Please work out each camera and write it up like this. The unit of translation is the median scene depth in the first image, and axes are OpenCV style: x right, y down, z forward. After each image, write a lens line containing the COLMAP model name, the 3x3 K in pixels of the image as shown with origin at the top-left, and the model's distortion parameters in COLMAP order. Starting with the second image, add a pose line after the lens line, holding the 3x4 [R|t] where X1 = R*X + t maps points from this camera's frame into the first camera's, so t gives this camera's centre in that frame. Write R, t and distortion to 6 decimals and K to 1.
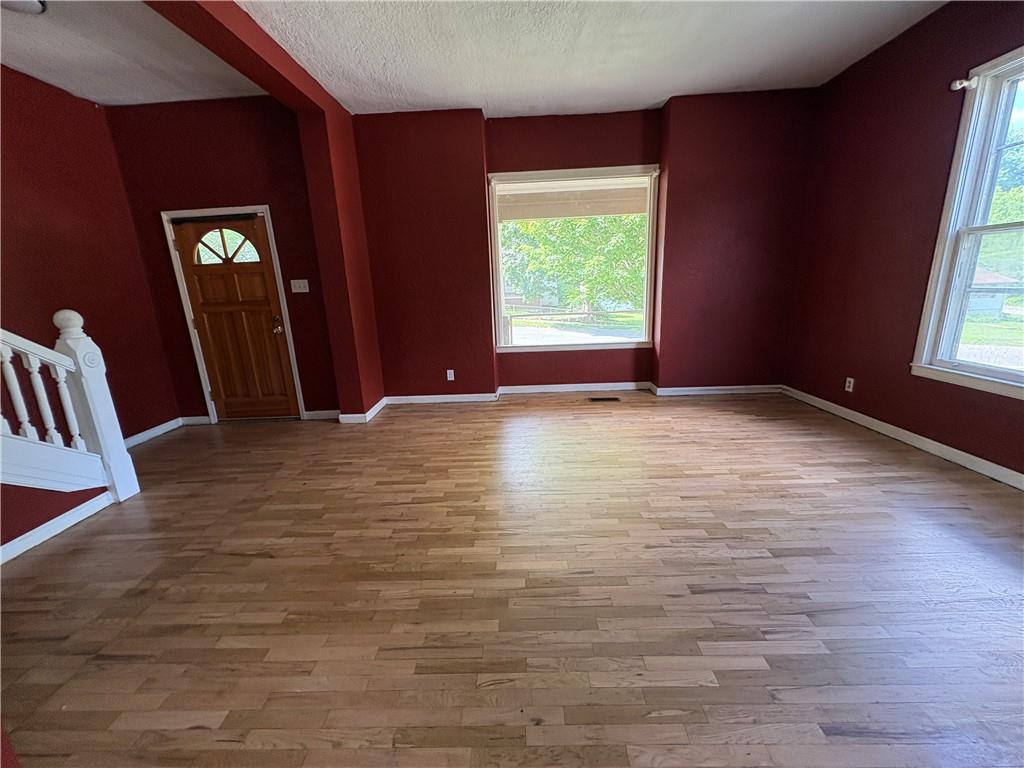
lens RADIAL K [[415.3, 0, 509.4], [0, 415.3, 386.4], [0, 0, 1]] dist [-0.001319, 0.000034]
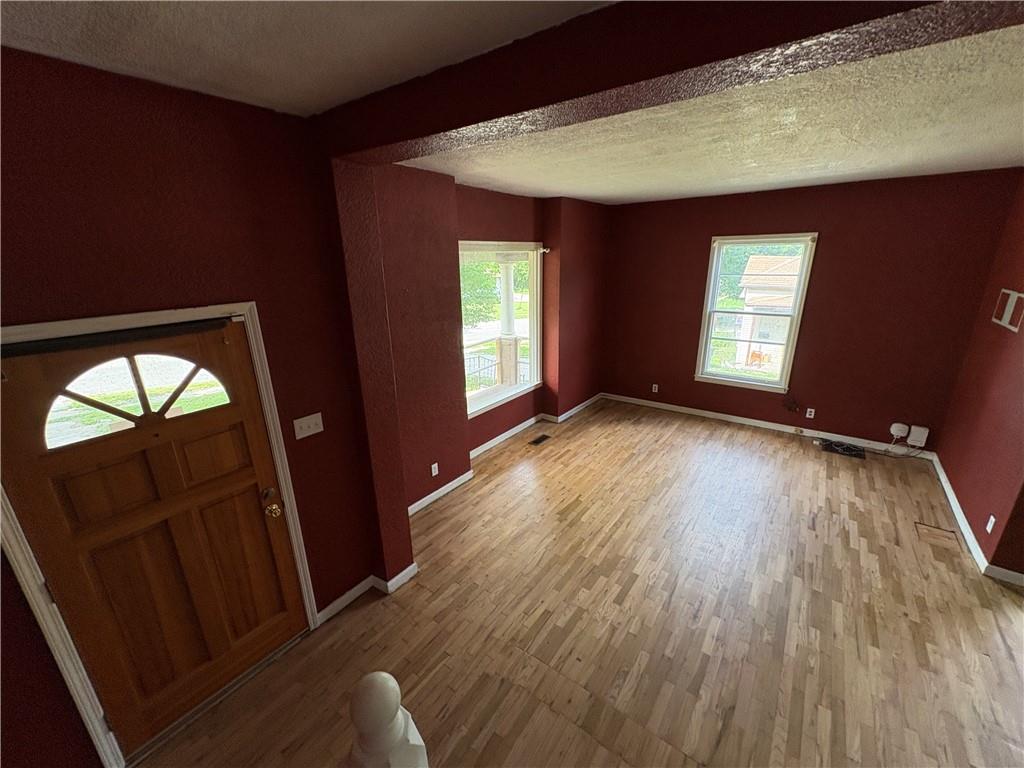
lens RADIAL K [[415.3, 0, 512.2], [0, 415.3, 384.3], [0, 0, 1]] dist [-0.001319, 0.000034]
pose [[0.567958, -0.216001, 0.794208, -0.827039], [0.193023, 0.972994, 0.126590, -0.329060], [-0.800104, 0.081402, 0.594313, 0.411052]]
